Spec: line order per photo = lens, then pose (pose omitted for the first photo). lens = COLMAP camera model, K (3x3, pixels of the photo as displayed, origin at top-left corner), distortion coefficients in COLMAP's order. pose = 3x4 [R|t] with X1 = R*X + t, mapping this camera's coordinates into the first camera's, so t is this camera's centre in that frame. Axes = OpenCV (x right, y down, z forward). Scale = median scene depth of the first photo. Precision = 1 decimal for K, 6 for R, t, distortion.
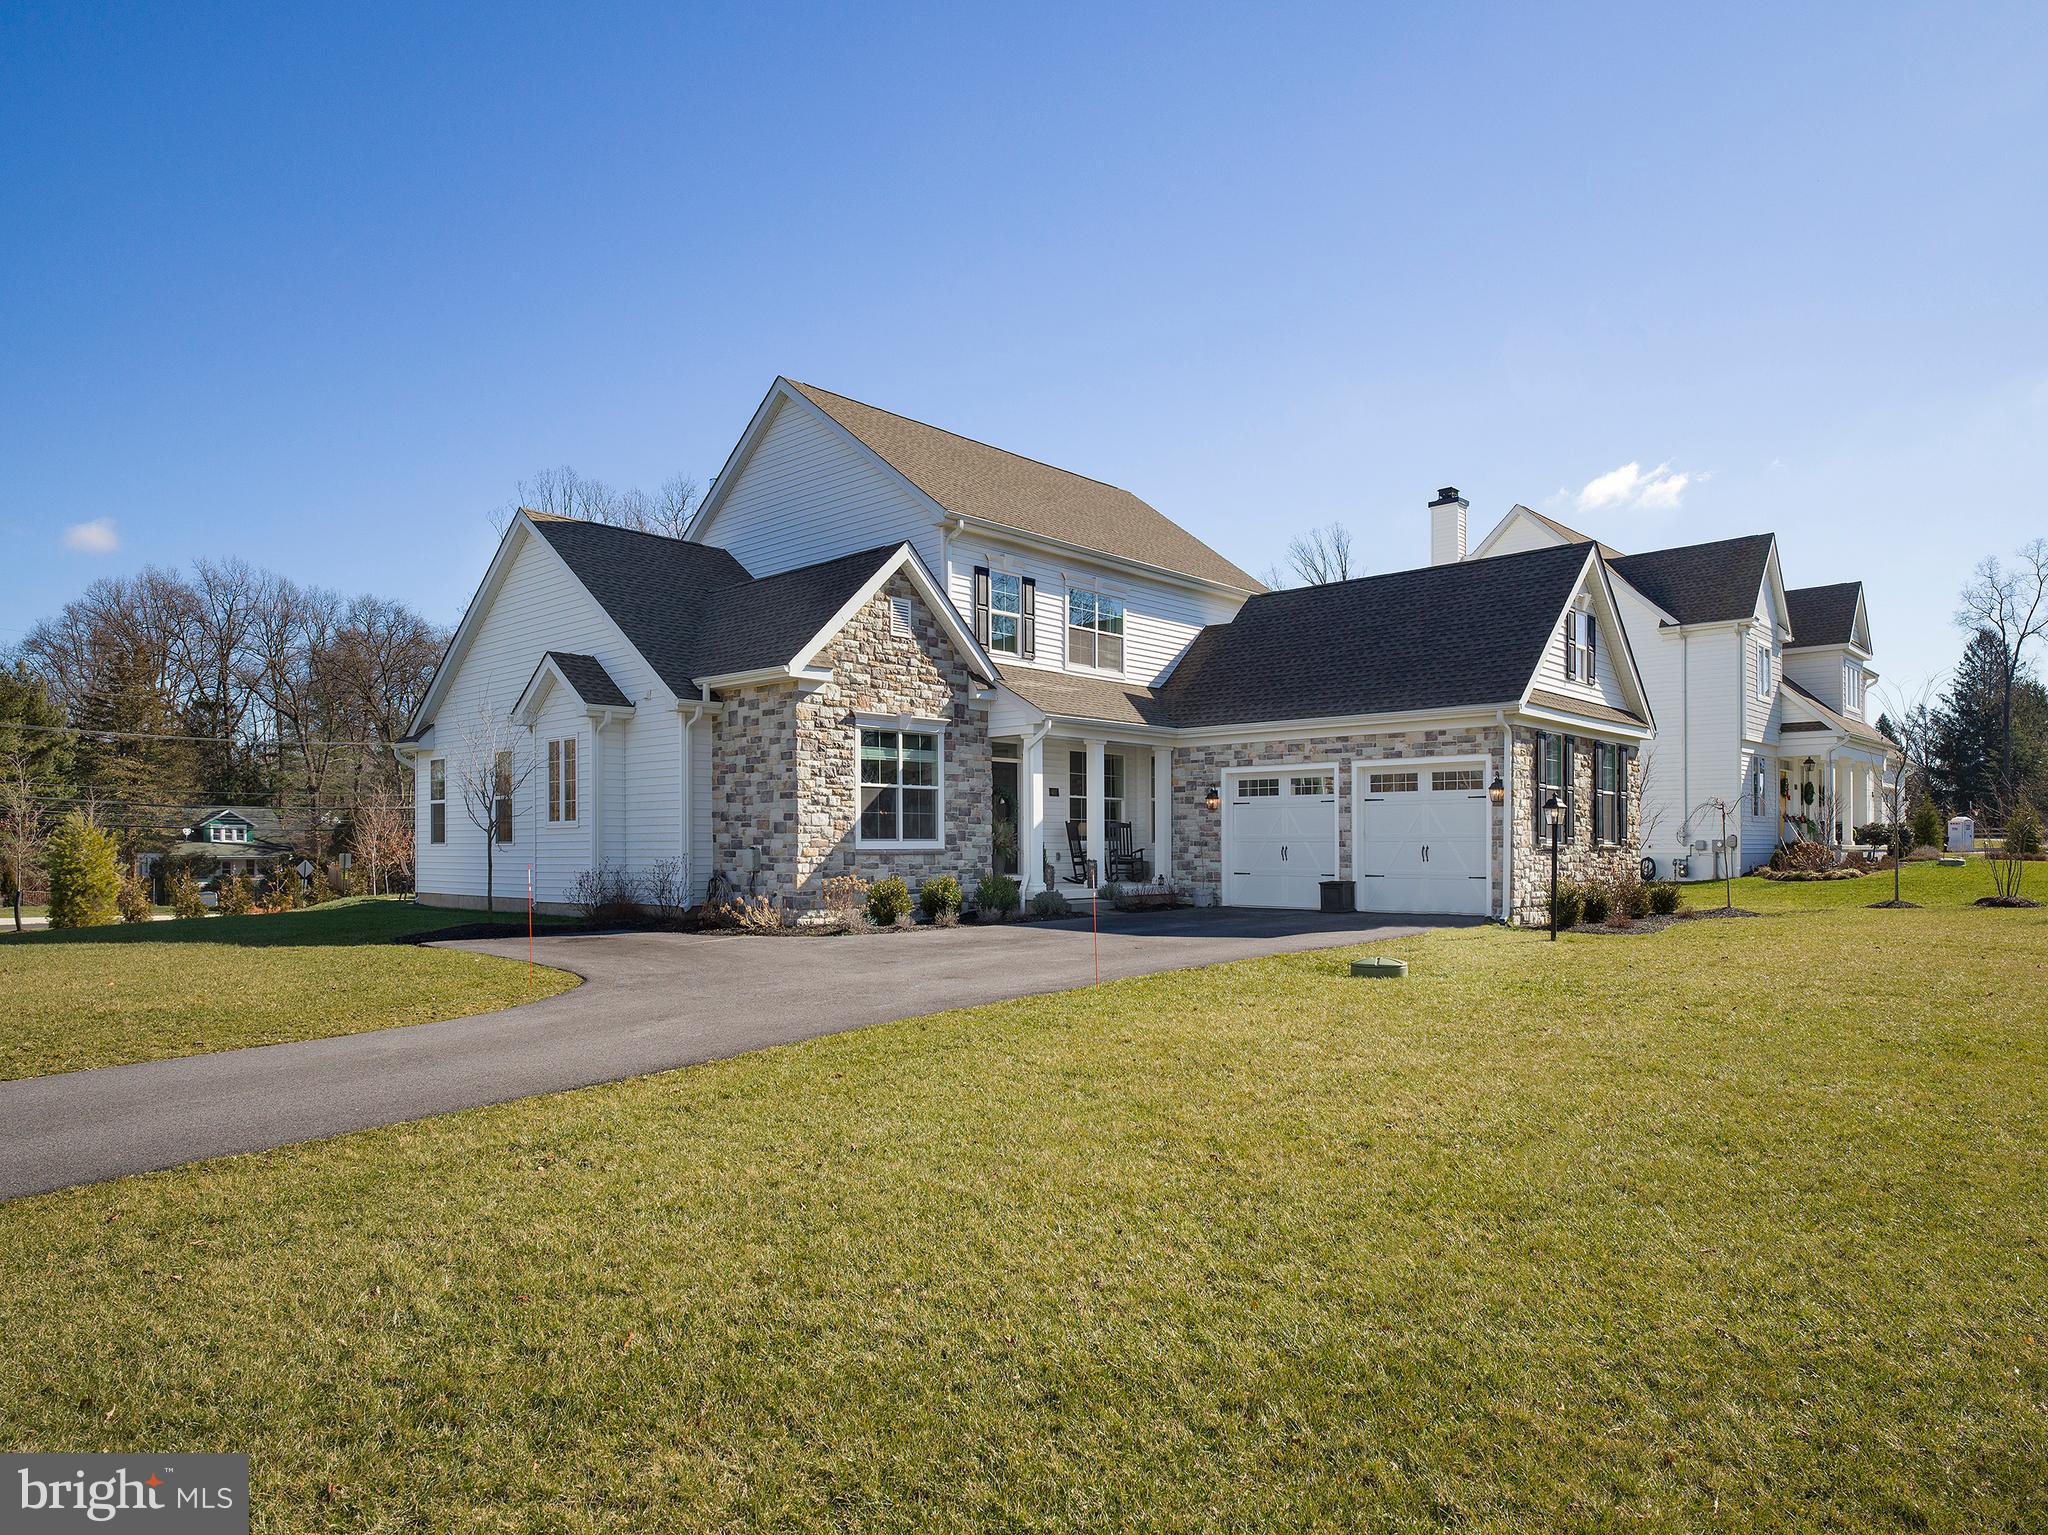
lens RADIAL K [[1197.4, 0, 1024.0], [0, 1197.4, 767.5], [0, 0, 1]] dist [-0.035680, -0.000202]
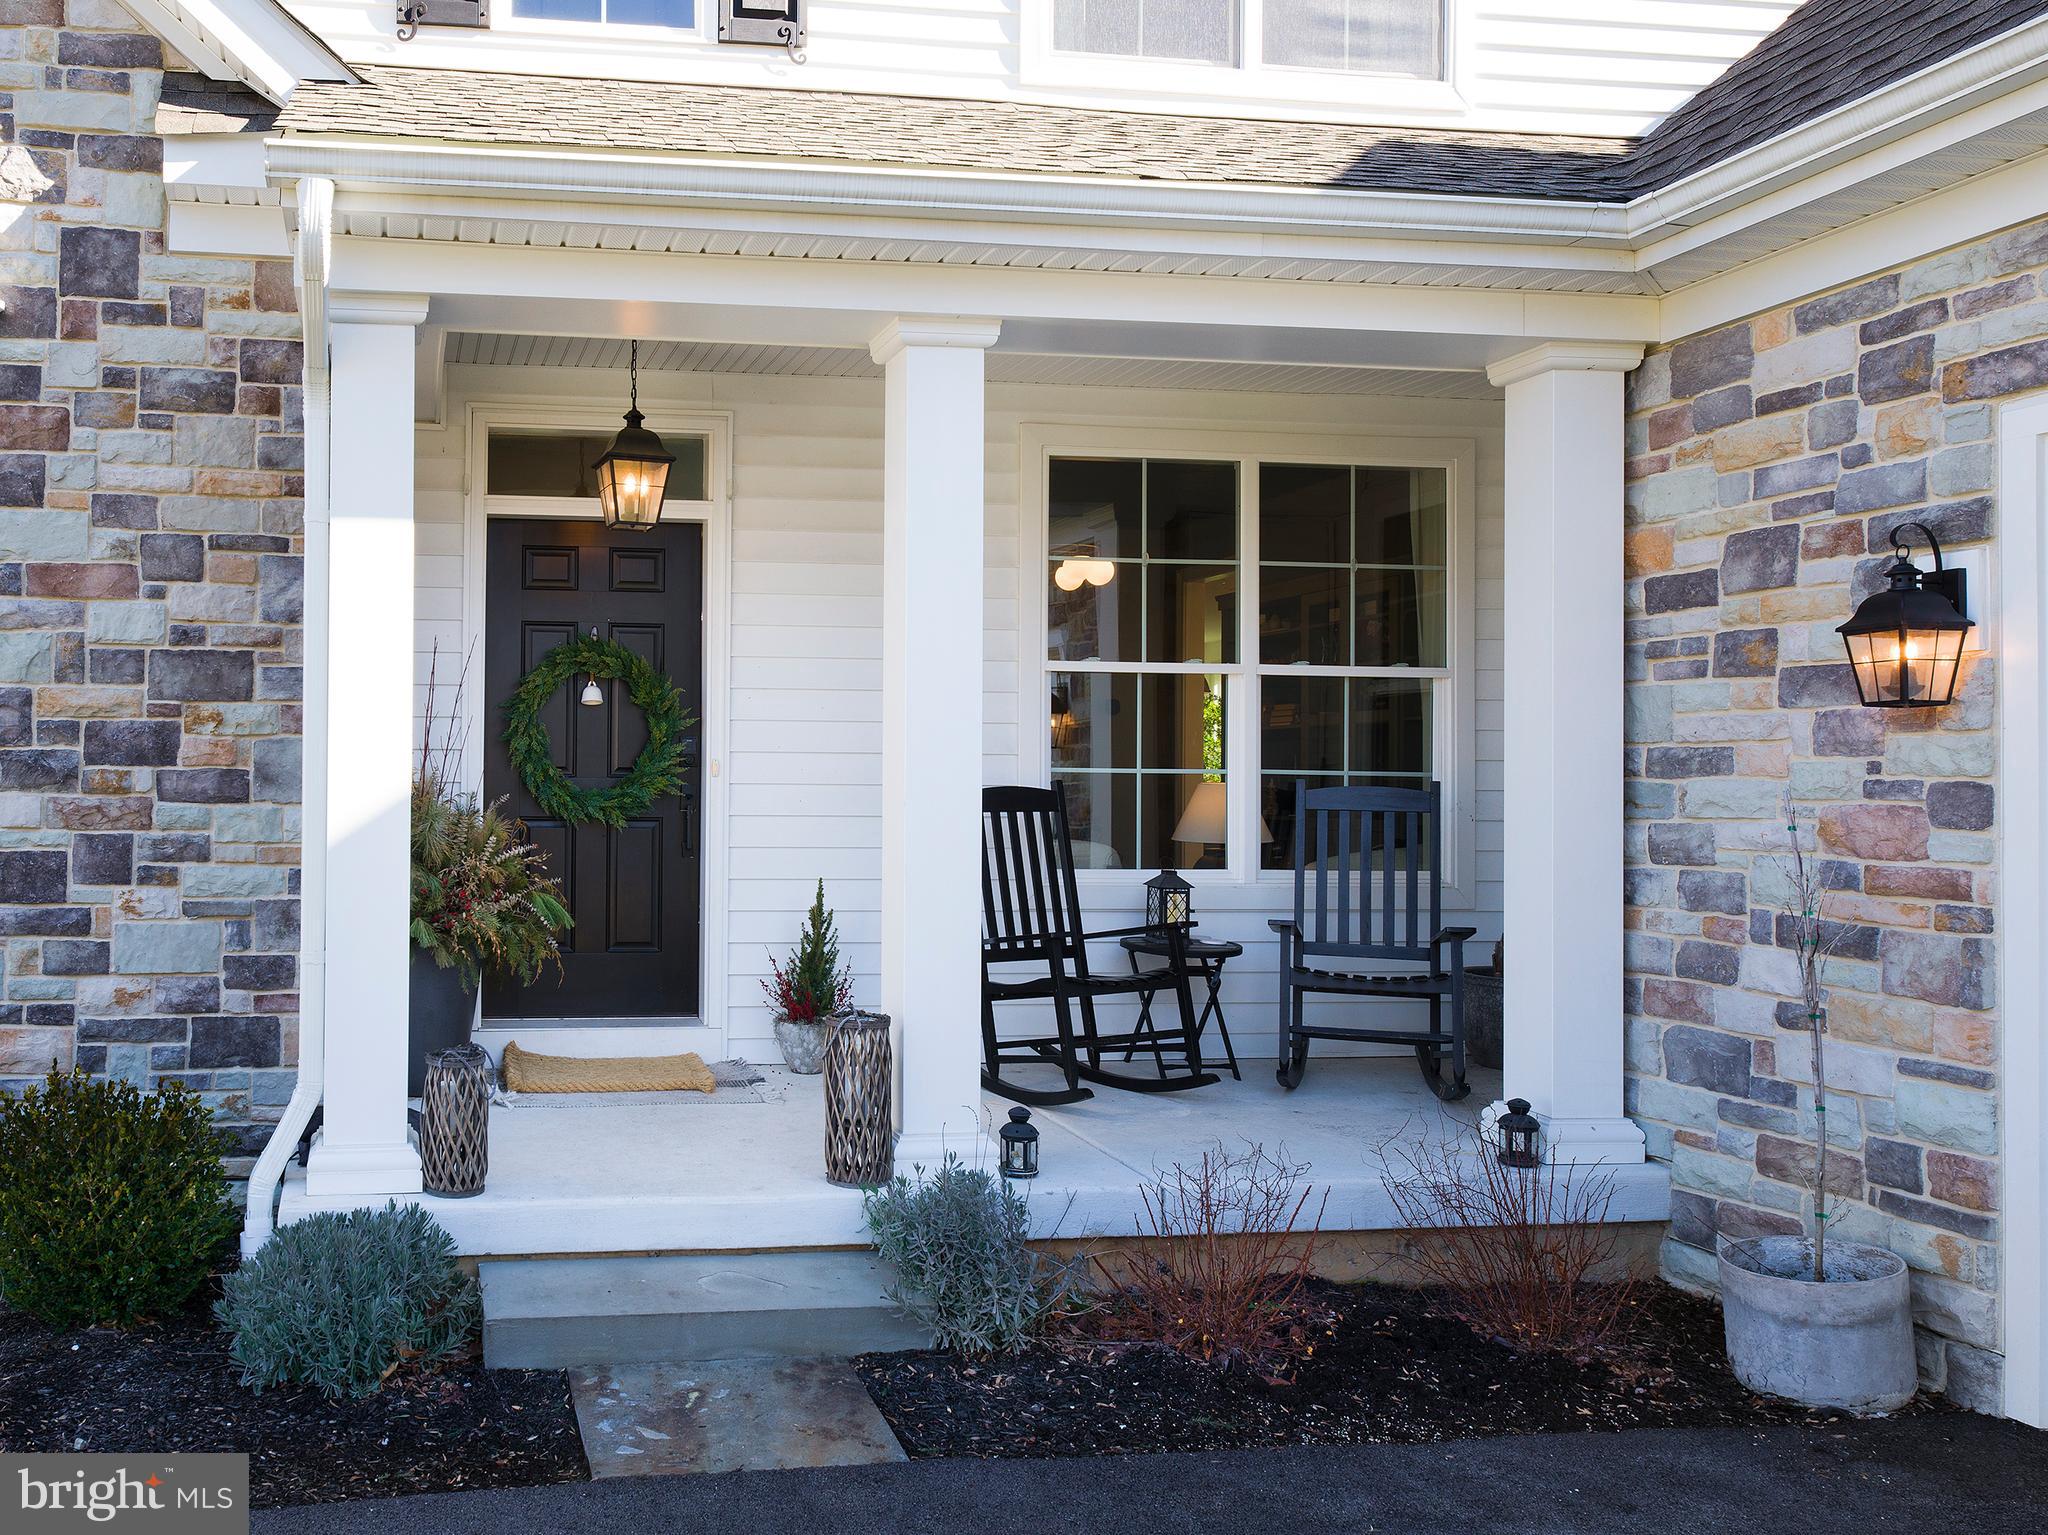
lens RADIAL K [[1150.0, 0, 1024.0], [0, 1150.0, 740.1], [0, 0, 1]] dist [-0.000384, -0.000322]
pose [[0.732052, -0.009785, -0.681179, 0.172864], [0.035077, 0.999112, 0.023345, 0.032083], [0.680345, -0.040983, 0.731745, 0.828598]]
